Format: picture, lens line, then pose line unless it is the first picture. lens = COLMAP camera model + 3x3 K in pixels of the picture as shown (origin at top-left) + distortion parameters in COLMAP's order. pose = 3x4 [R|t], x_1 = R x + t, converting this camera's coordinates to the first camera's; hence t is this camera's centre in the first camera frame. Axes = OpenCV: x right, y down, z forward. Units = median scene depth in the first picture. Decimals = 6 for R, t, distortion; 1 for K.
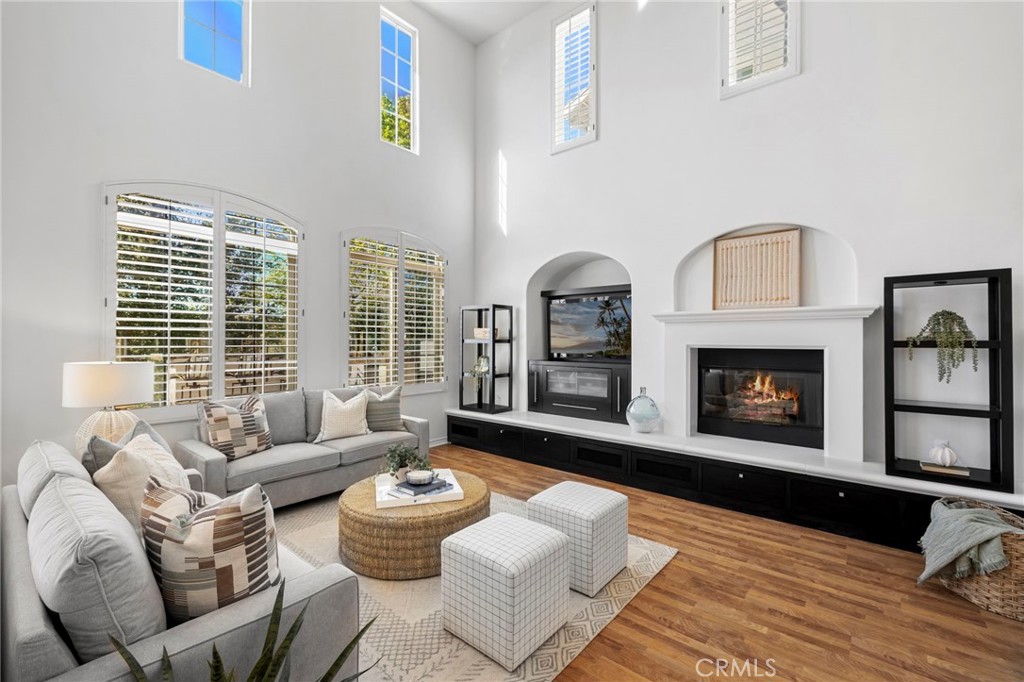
lens RADIAL K [[440.2, 0, 505.2], [0, 440.2, 338.1], [0, 0, 1]] dist [0.000742, 0.000199]
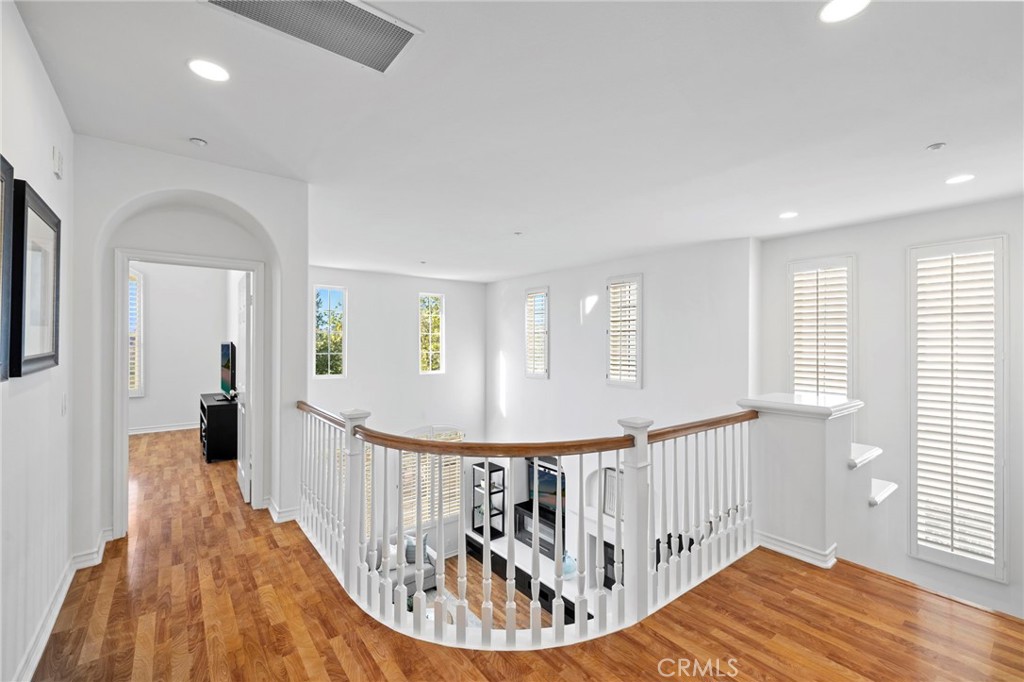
lens RADIAL K [[440.2, 0, 505.2], [0, 440.2, 338.1], [0, 0, 1]] dist [0.000742, 0.000199]
pose [[0.976941, 0.001443, -0.213504, 0.344195], [-0.000969, 0.999997, 0.002328, -0.526041], [0.213507, -0.002068, 0.976939, -0.487916]]
